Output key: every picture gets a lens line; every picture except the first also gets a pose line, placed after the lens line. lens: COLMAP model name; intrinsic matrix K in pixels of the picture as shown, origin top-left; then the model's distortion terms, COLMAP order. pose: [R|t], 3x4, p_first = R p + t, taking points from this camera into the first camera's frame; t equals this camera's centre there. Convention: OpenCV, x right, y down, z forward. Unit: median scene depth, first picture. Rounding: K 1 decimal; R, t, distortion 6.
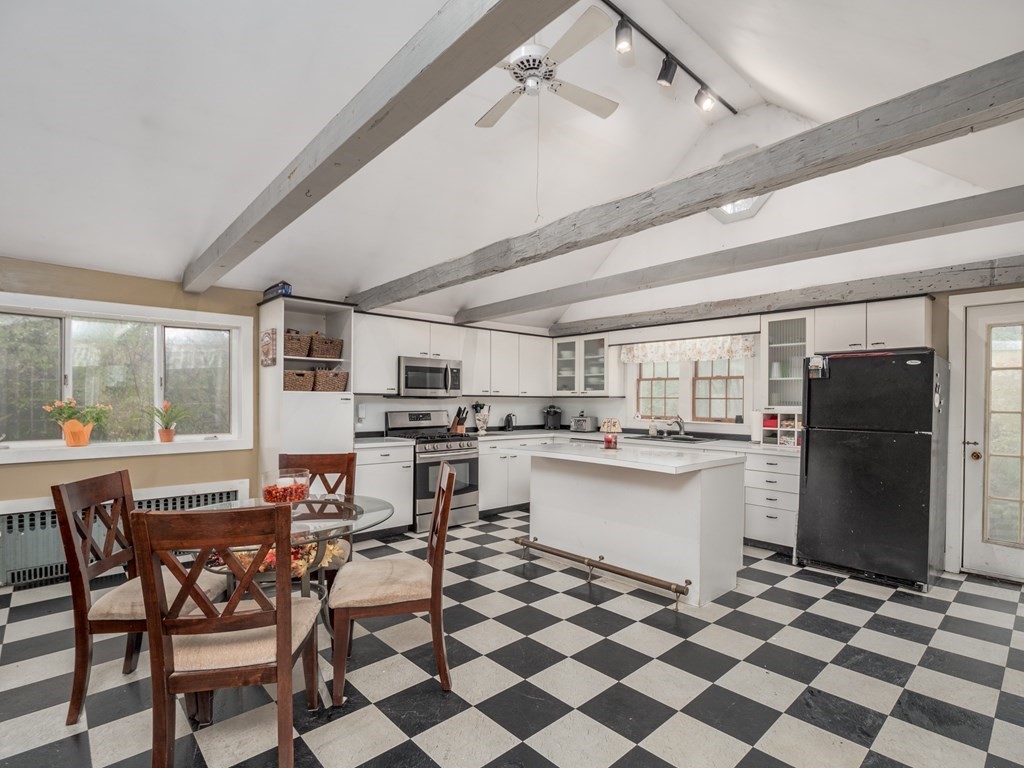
lens RADIAL K [[509.2, 0, 513.8], [0, 509.2, 389.1], [0, 0, 1]] dist [-0.009028, -0.001730]
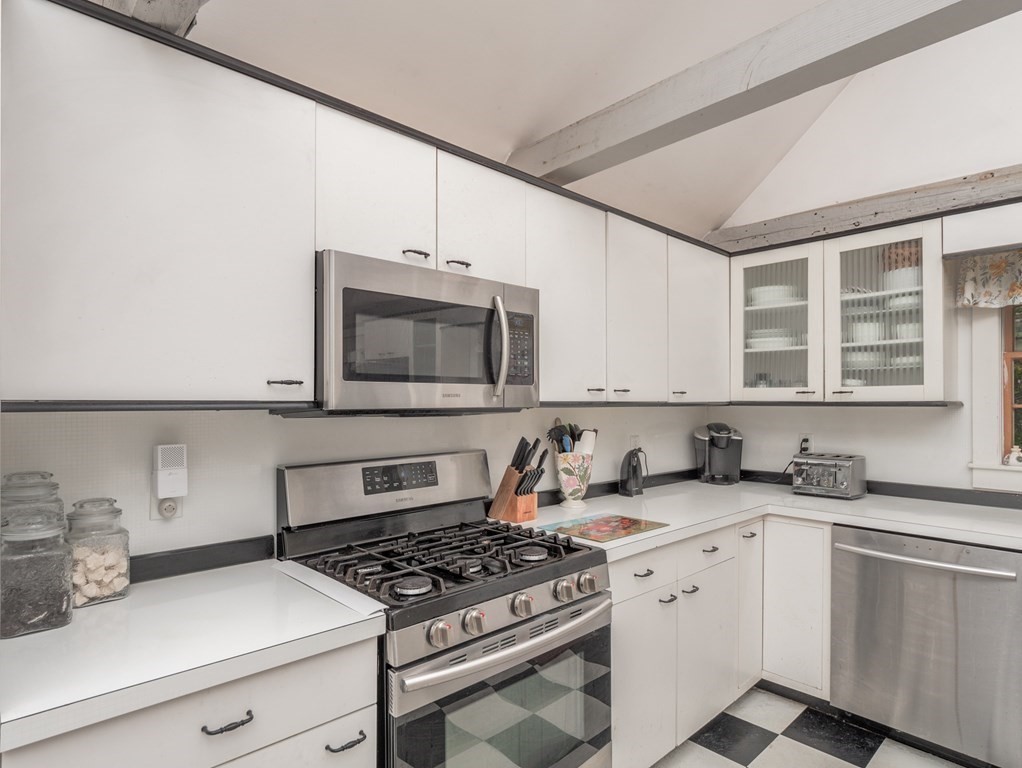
lens RADIAL K [[524.8, 0, 506.3], [0, 524.8, 391.1], [0, 0, 1]] dist [-0.000604, 0.000101]
pose [[0.999608, -0.008158, 0.026791, -0.123826], [0.008110, 0.999965, 0.001889, 0.004028], [-0.026805, -0.001671, 0.999639, 0.653888]]
